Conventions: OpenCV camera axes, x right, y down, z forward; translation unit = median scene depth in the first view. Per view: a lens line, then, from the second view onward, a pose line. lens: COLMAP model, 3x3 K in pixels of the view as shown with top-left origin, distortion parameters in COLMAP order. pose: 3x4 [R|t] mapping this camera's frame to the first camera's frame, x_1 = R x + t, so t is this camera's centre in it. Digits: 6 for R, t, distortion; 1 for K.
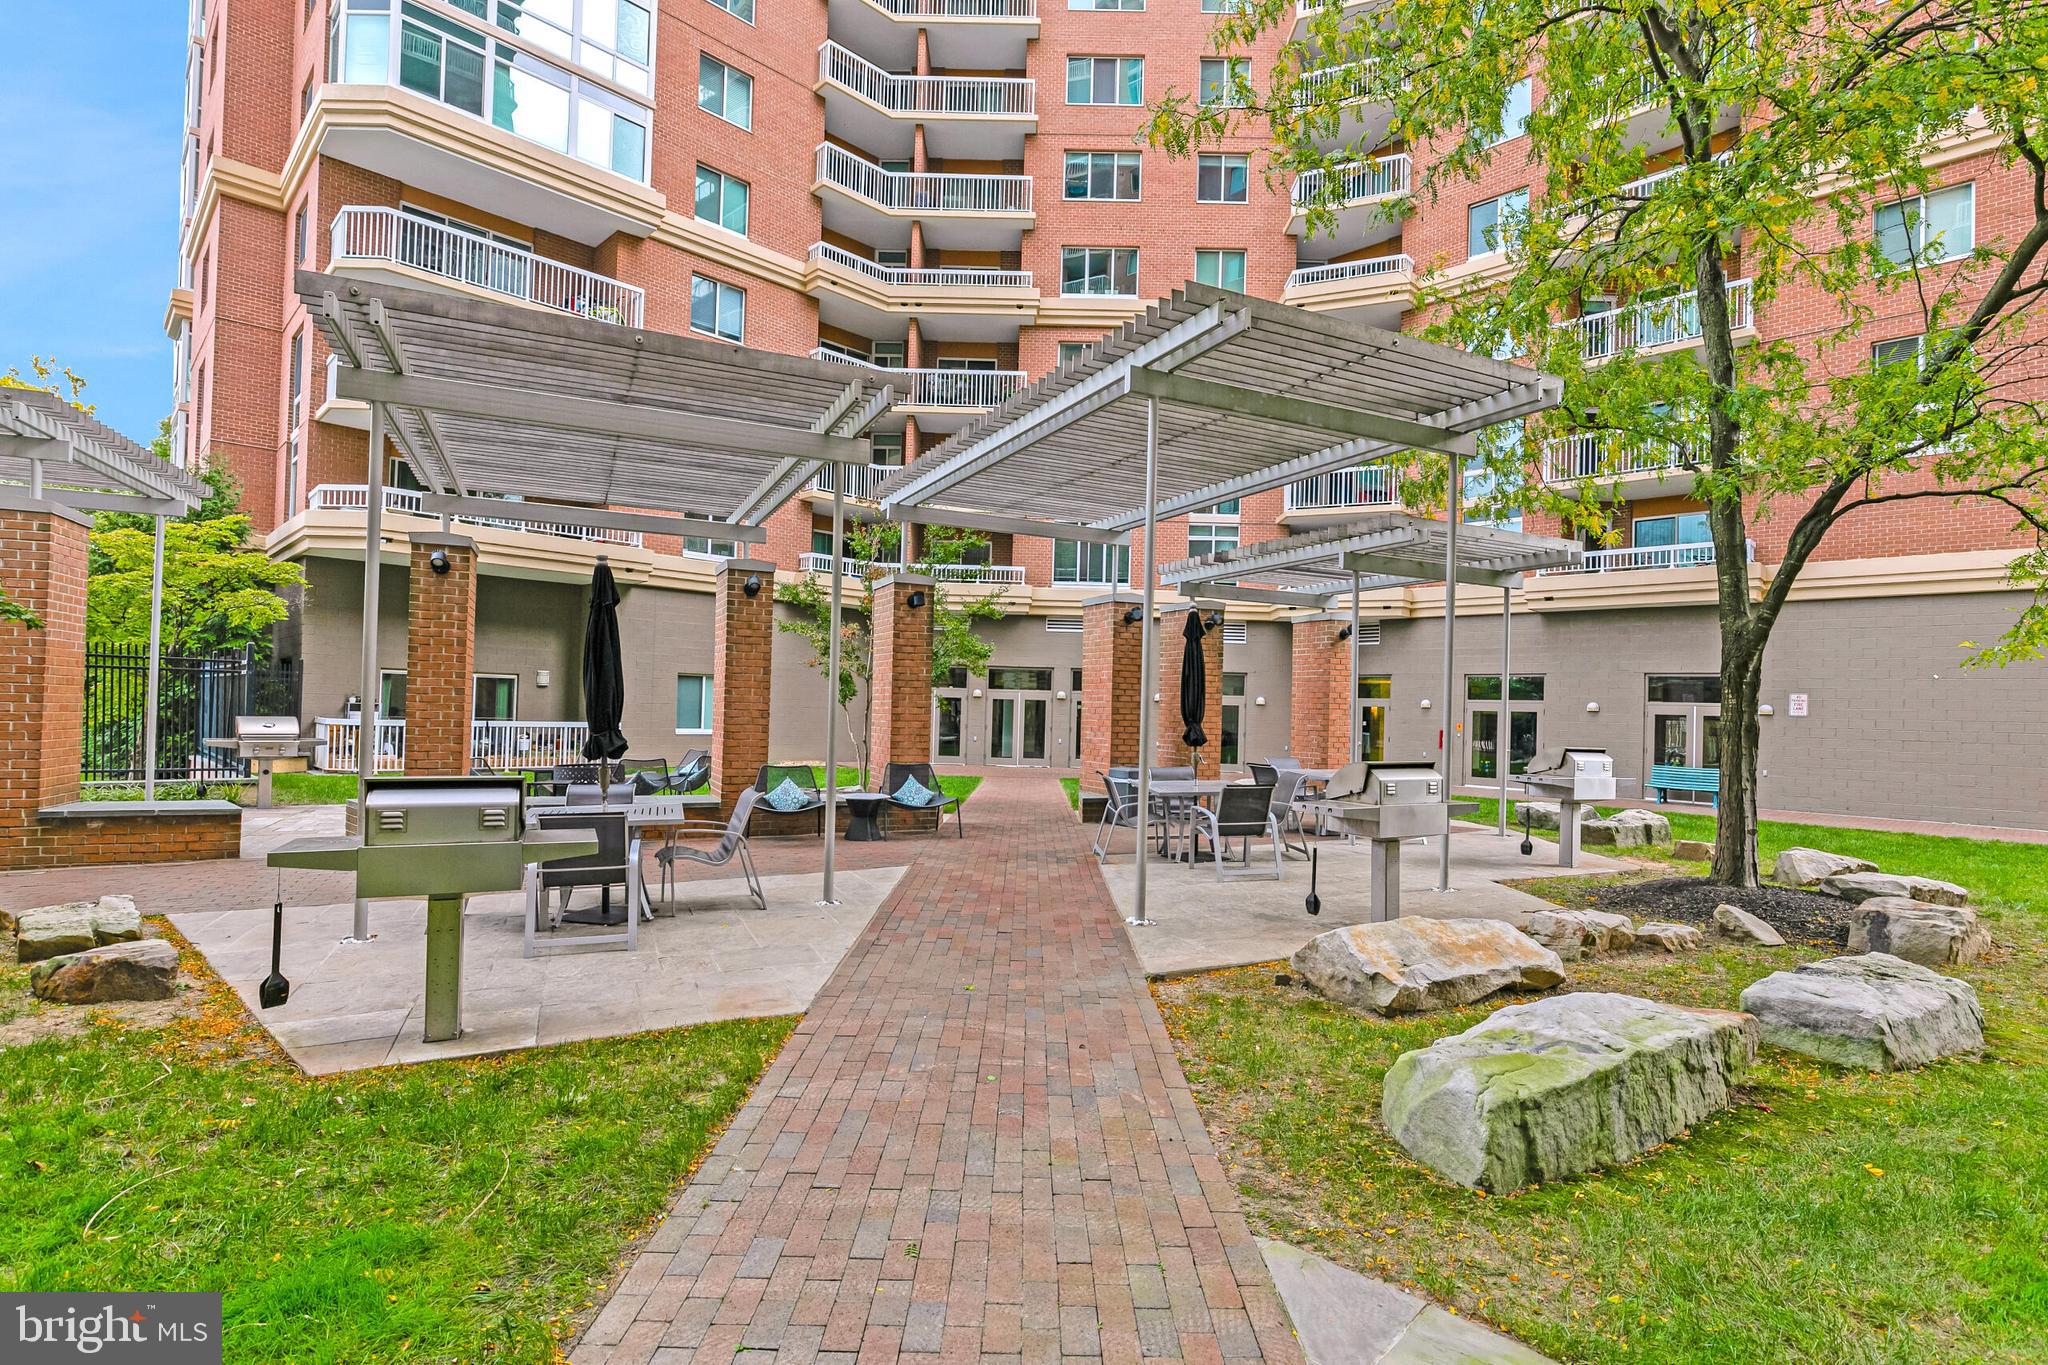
lens RADIAL K [[989.7, 0, 1006.0], [0, 989.7, 691.3], [0, 0, 1]] dist [-0.000010, 0.000116]
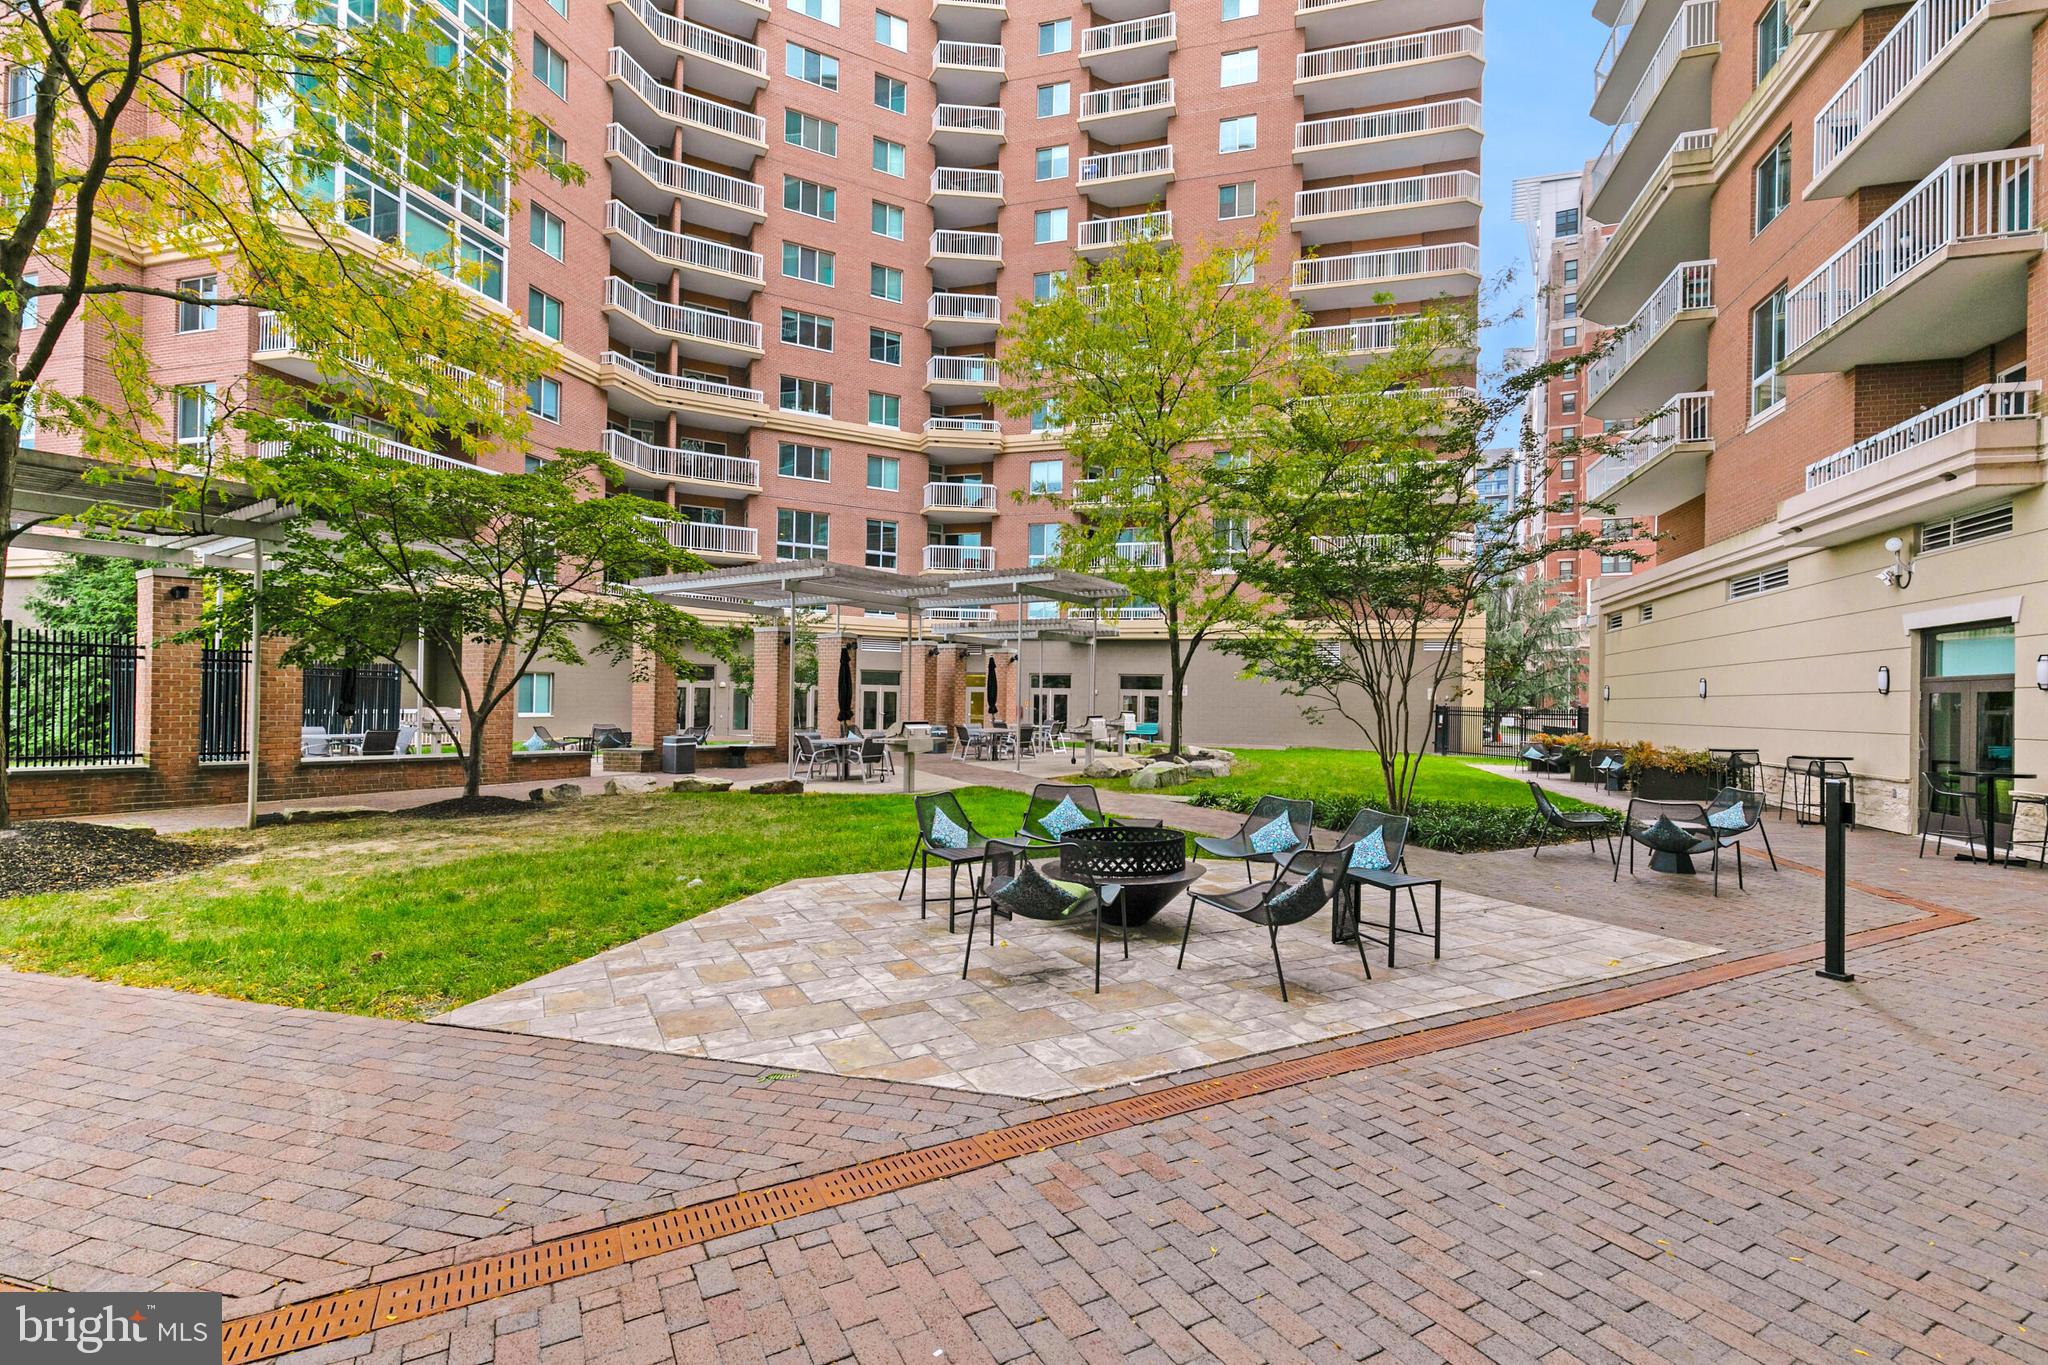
lens RADIAL K [[921.3, 0, 1022.2], [0, 921.3, 691.7], [0, 0, 1]] dist [0.004717, -0.000309]
pose [[0.868405, -0.008406, 0.495785, -0.324988], [-0.000474, 0.999842, 0.017783, -0.013127], [-0.495856, -0.015678, 0.868263, -0.368316]]
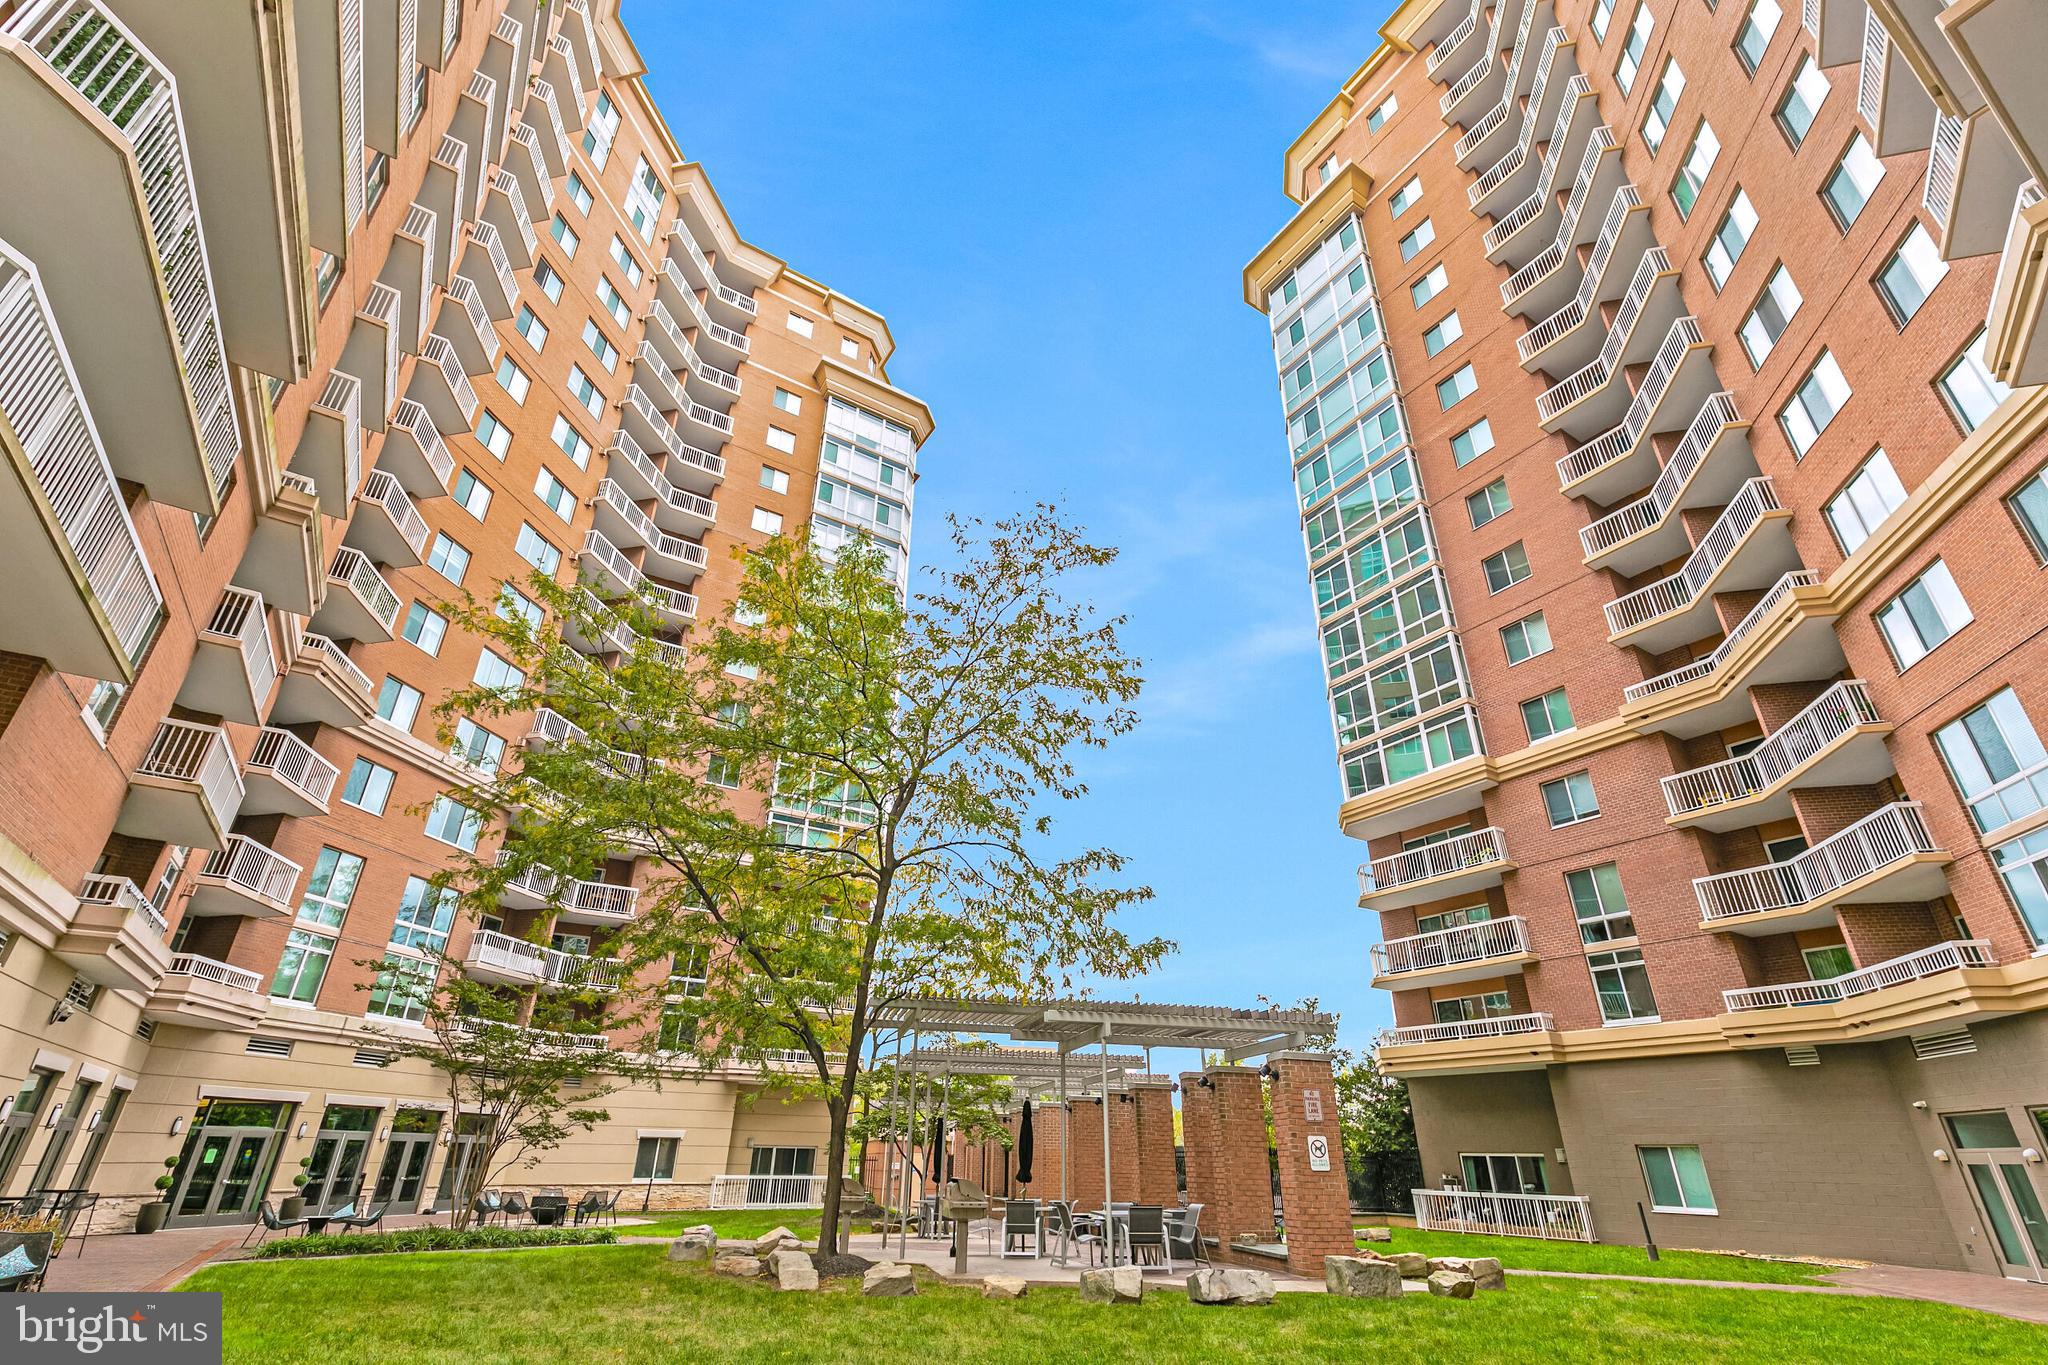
lens RADIAL K [[921.3, 0, 1022.2], [0, 921.3, 691.7], [0, 0, 1]] dist [0.004717, -0.000309]
pose [[-0.205553, -0.469771, -0.858524, 0.794899], [-0.003417, 0.877596, -0.479389, 0.030968], [0.978640, -0.095606, -0.181998, 0.536344]]
